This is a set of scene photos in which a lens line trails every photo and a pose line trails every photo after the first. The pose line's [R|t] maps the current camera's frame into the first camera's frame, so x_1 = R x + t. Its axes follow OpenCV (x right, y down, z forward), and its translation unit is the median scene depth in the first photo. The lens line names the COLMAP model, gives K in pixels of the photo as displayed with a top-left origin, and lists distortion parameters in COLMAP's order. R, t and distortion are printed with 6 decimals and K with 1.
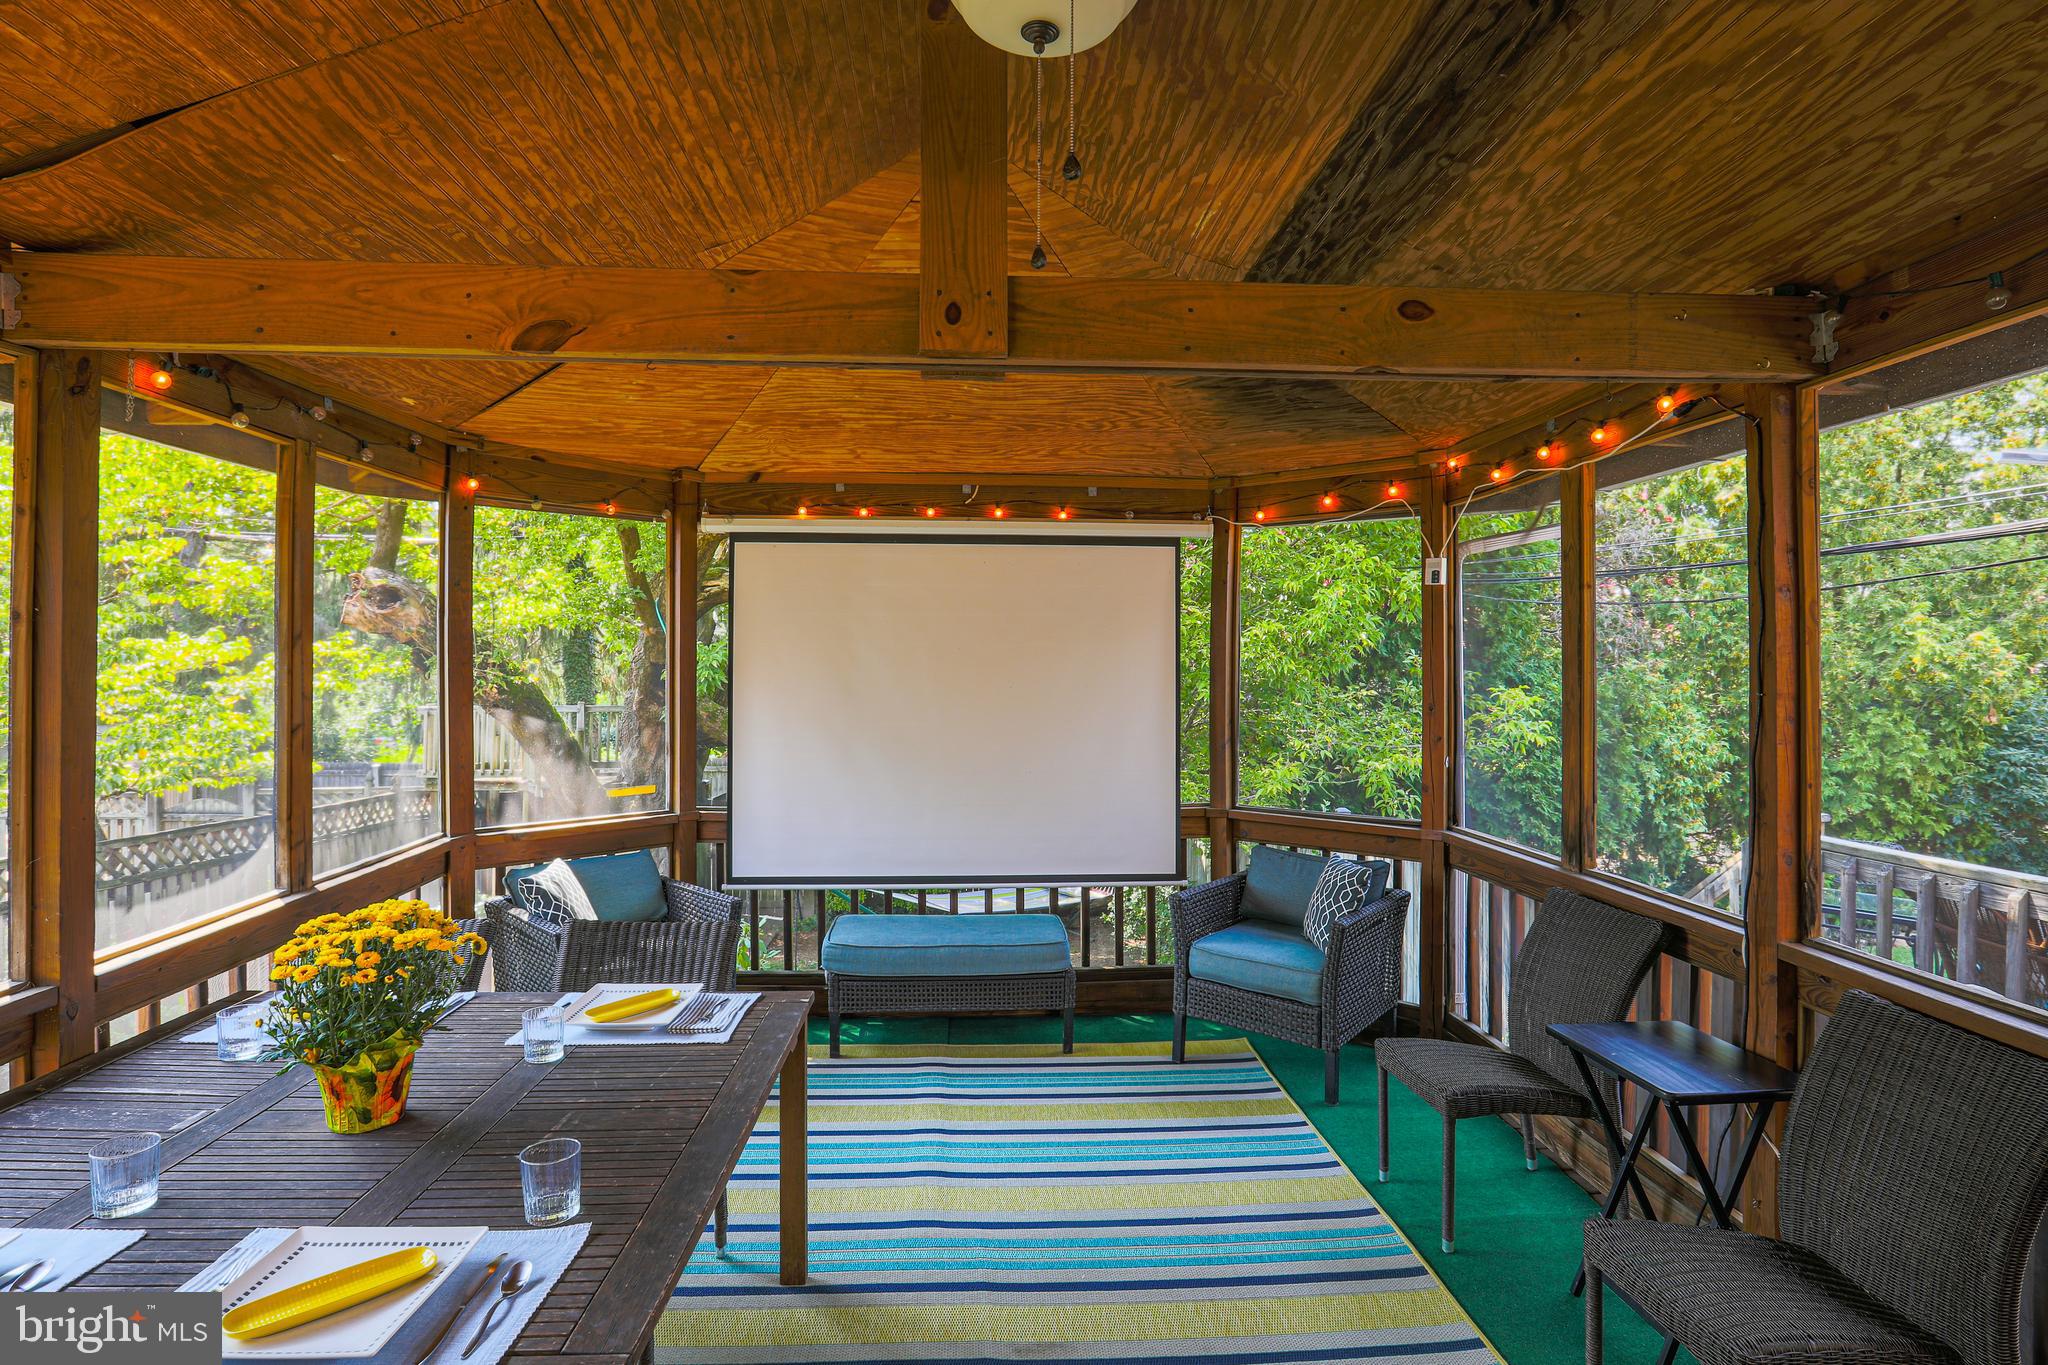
lens RADIAL K [[1006.2, 0, 1020.3], [0, 1006.2, 664.7], [0, 0, 1]] dist [-0.059141, 0.021962]
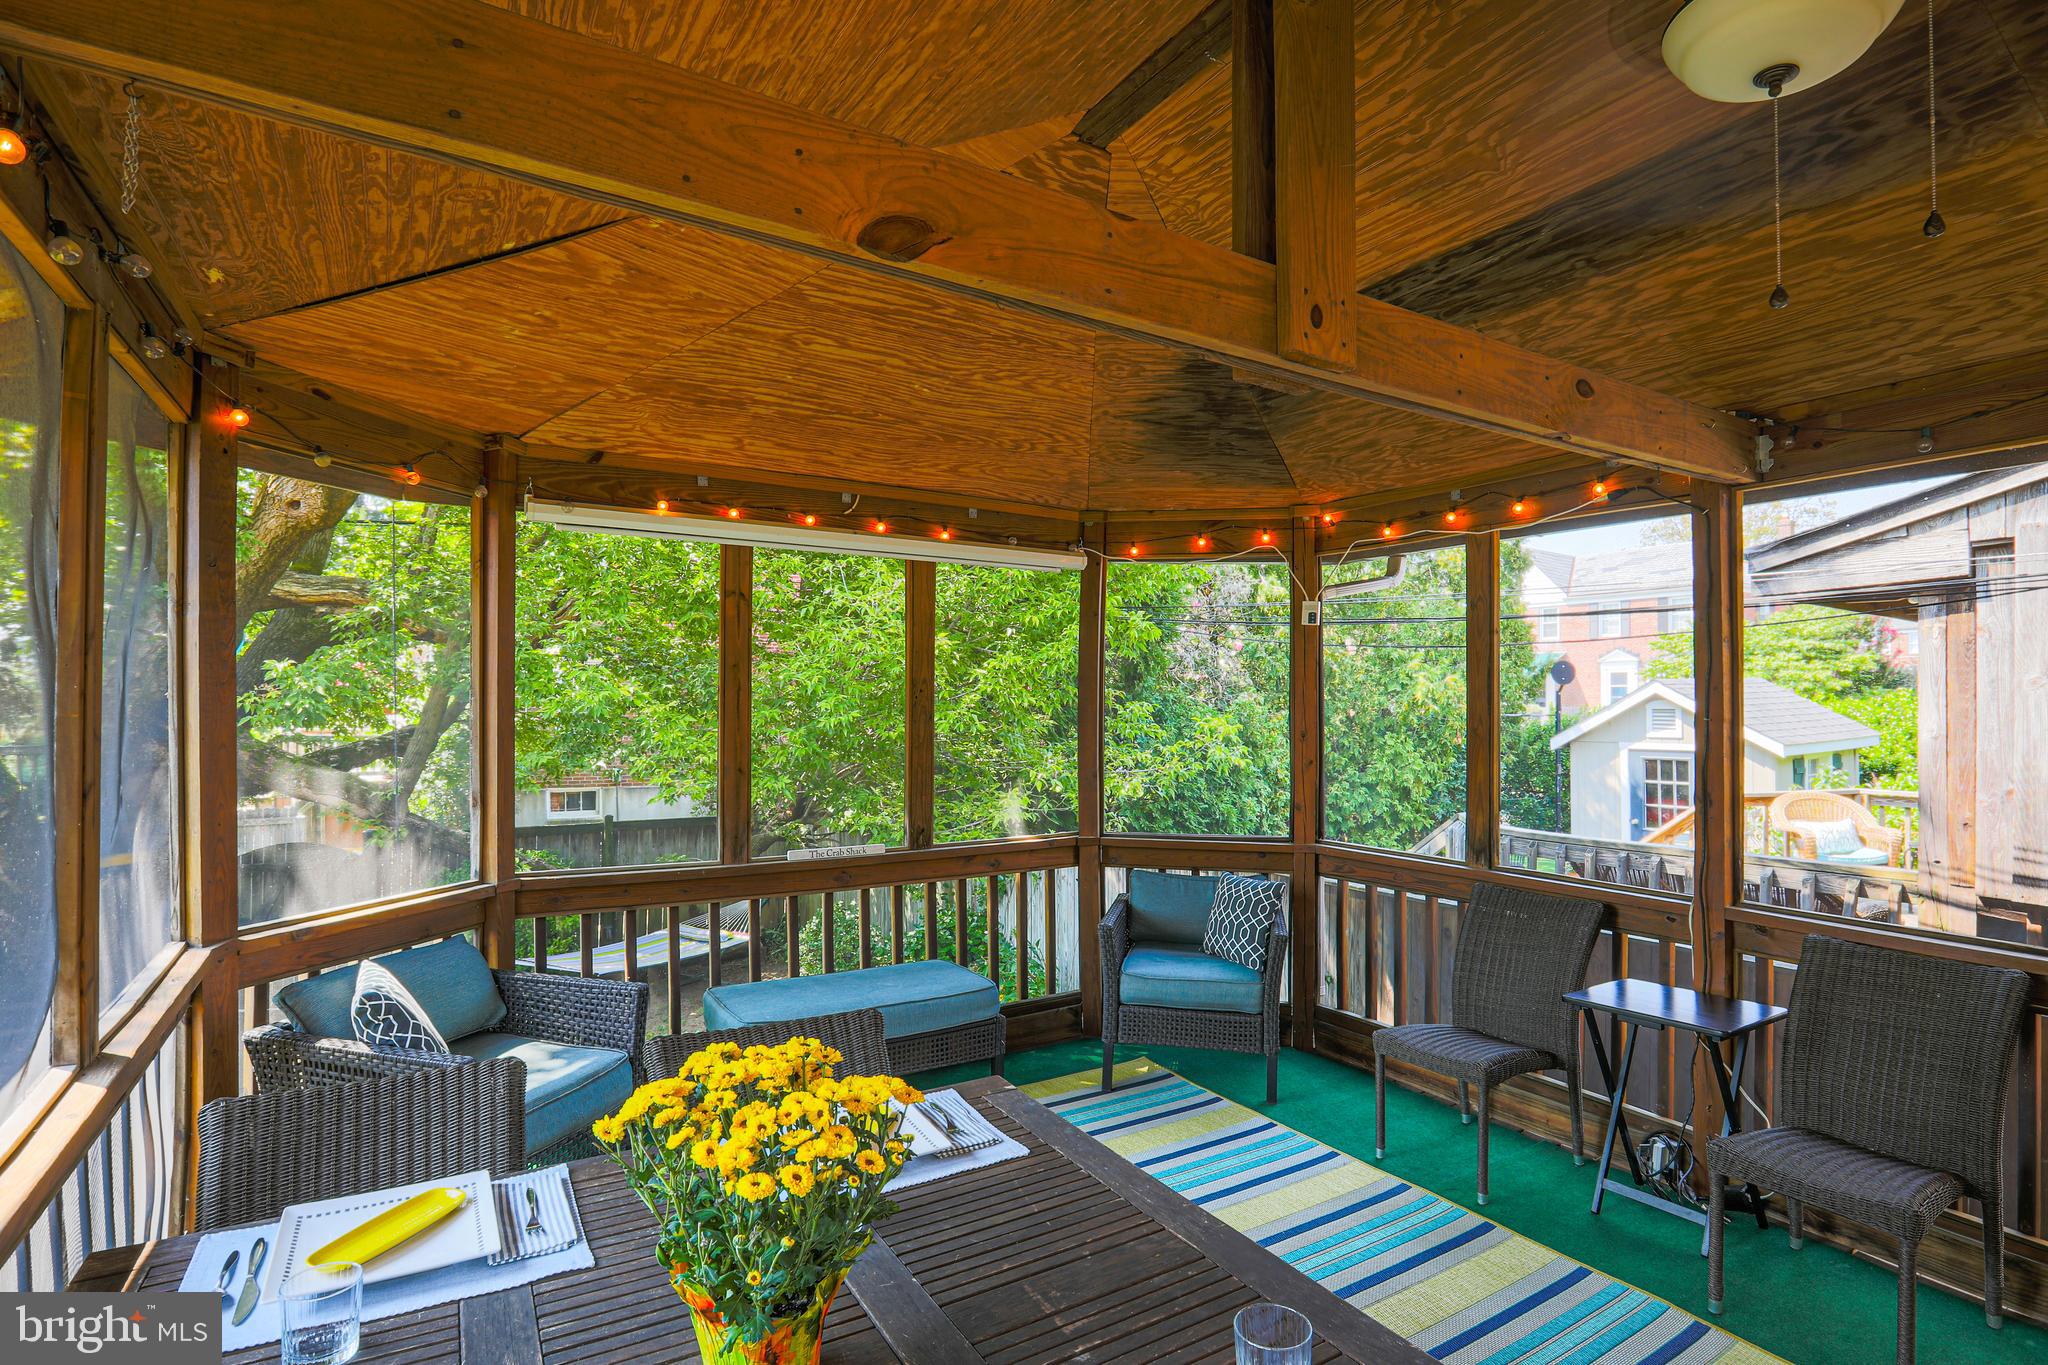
lens RADIAL K [[1006.2, 0, 1006.2], [0, 1006.2, 695.1], [0, 0, 1]] dist [-0.059141, 0.021962]
pose [[0.880128, 0.006437, 0.474693, -0.413887], [-0.005360, 0.999979, -0.003622, 0.004968], [-0.474707, 0.000644, 0.880144, 0.170491]]
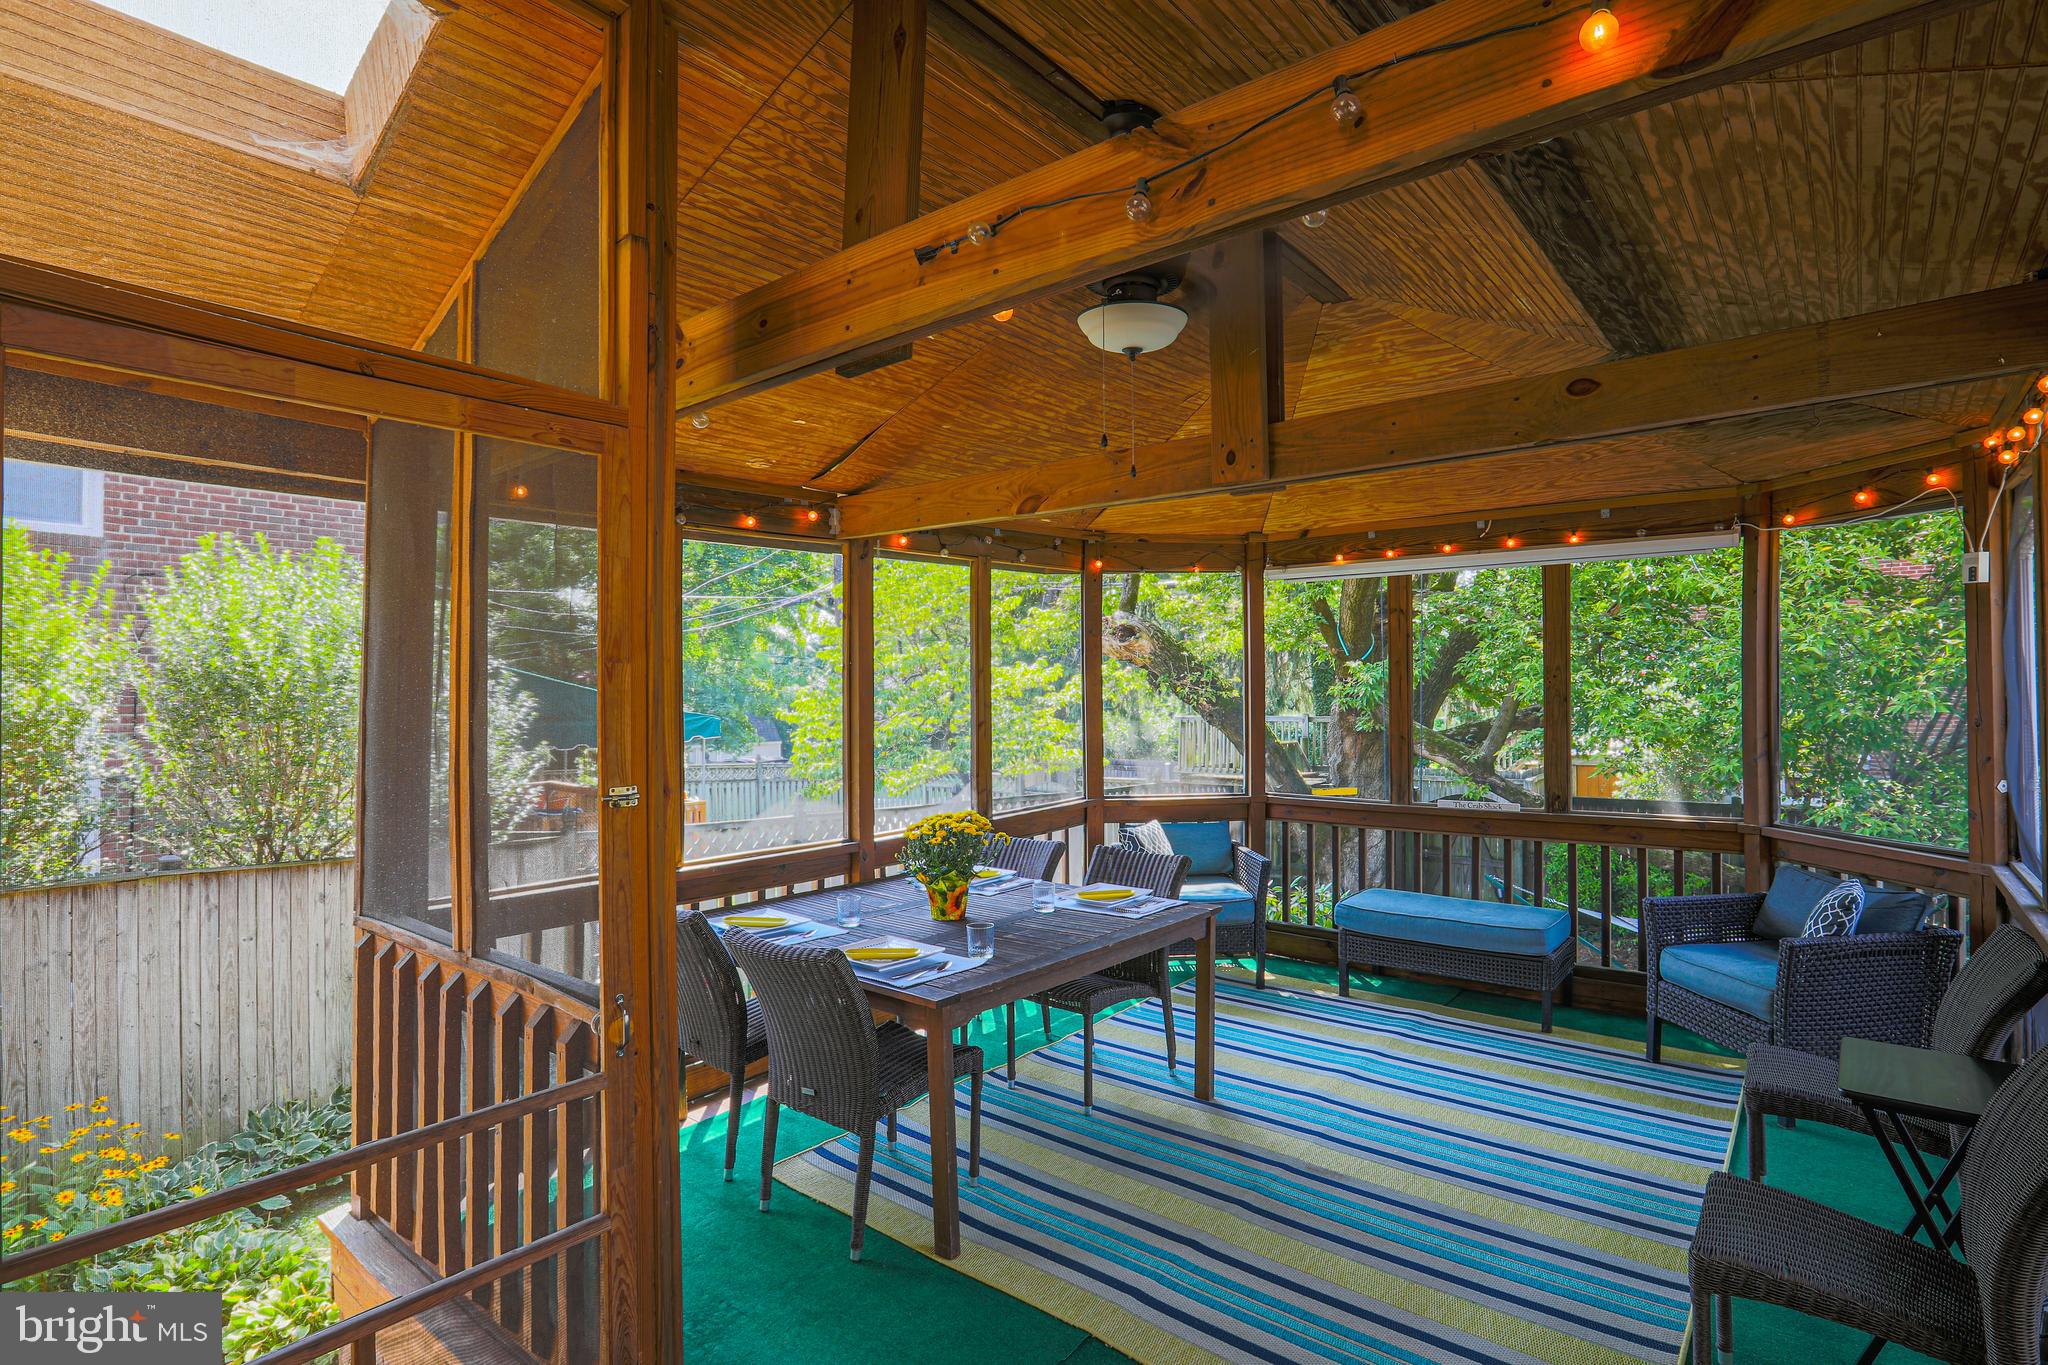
lens RADIAL K [[1006.2, 0, 1083.8], [0, 1006.2, 671.8], [0, 0, 1]] dist [-0.059141, 0.021962]
pose [[0.765279, -0.017361, -0.643464, 0.384320], [0.013533, 0.999849, -0.010882, -0.003578], [0.643556, -0.000381, 0.765399, -0.170798]]
